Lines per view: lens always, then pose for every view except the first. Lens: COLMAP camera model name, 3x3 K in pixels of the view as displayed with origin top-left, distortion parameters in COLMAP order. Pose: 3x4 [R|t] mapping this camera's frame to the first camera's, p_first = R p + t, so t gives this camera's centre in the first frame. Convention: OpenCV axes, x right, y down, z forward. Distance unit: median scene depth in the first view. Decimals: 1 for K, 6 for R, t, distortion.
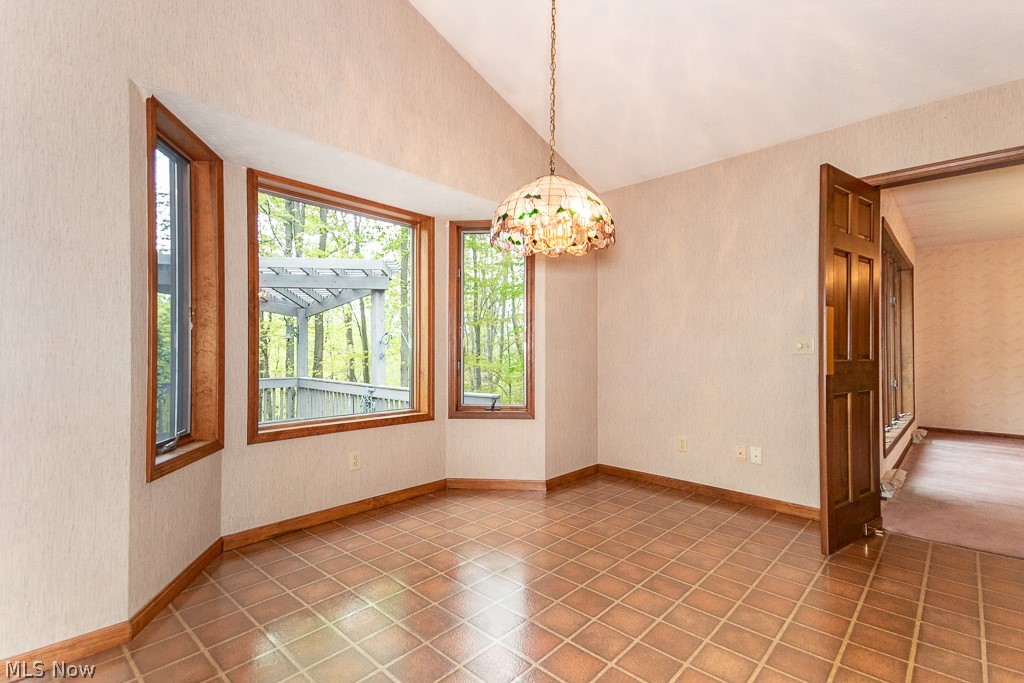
lens RADIAL K [[477.2, 0, 501.3], [0, 477.2, 347.8], [0, 0, 1]] dist [0.063840, -0.007373]
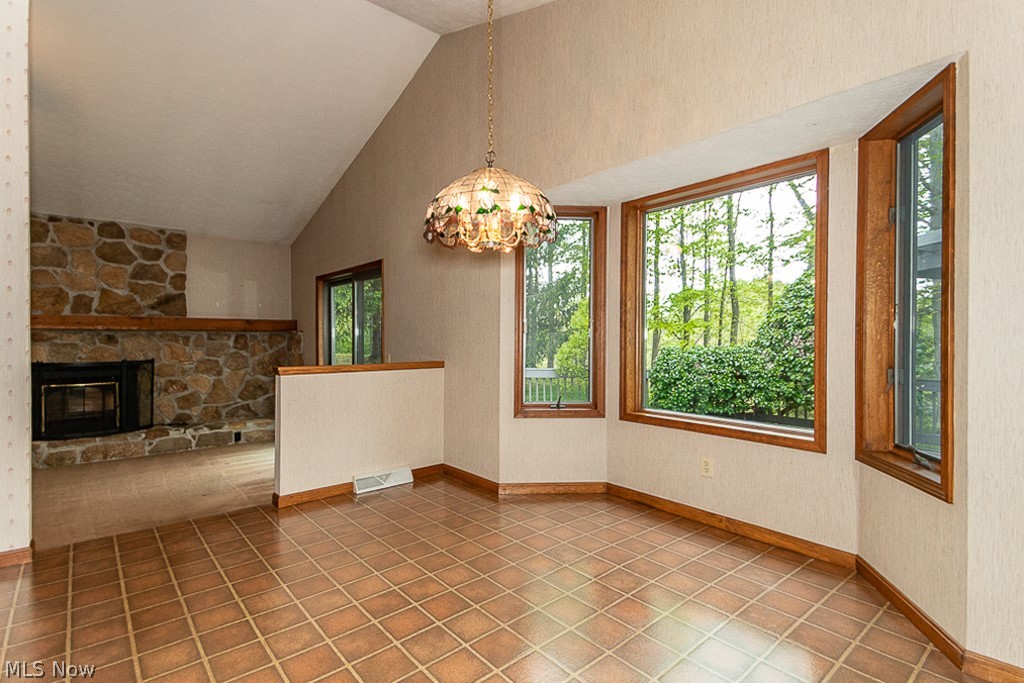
lens RADIAL K [[477.2, 0, 498.6], [0, 477.2, 341.4], [0, 0, 1]] dist [0.063840, -0.007373]
pose [[-0.110920, -0.000888, -0.993829, 0.748842], [-0.001249, 0.999999, -0.000754, -0.004703], [0.993829, 0.001157, -0.110921, 0.797451]]
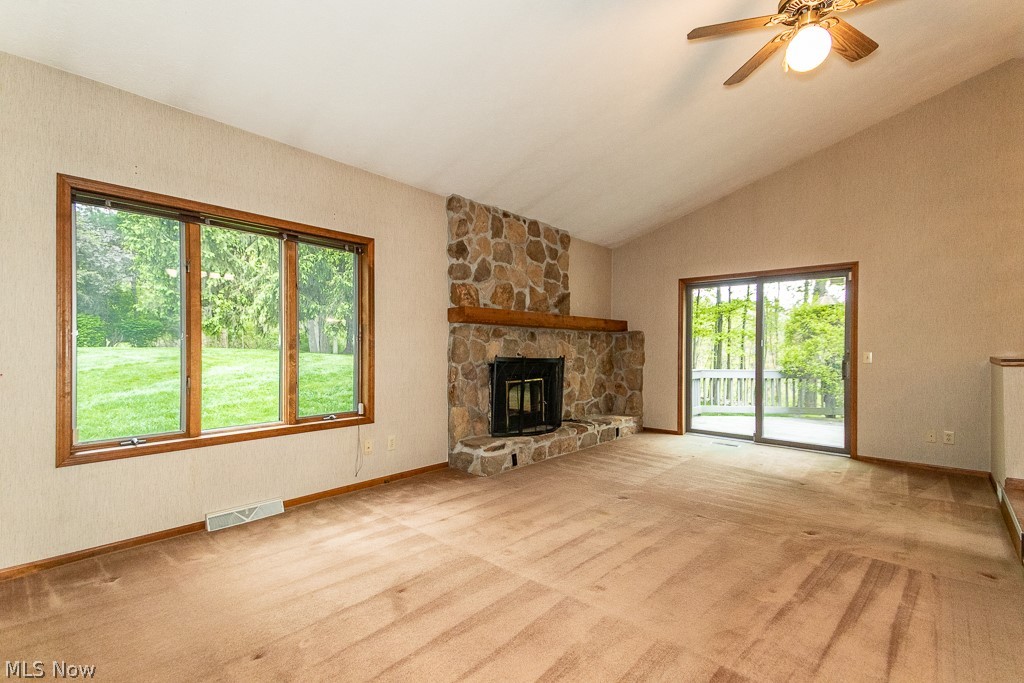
lens RADIAL K [[477.2, 0, 505.5], [0, 477.2, 347.5], [0, 0, 1]] dist [0.063840, -0.007373]
pose [[0.058194, -0.002904, -0.998301, 0.881049], [-0.007860, 0.999963, -0.003367, 0.040041], [0.998274, 0.008043, 0.058169, -1.208648]]
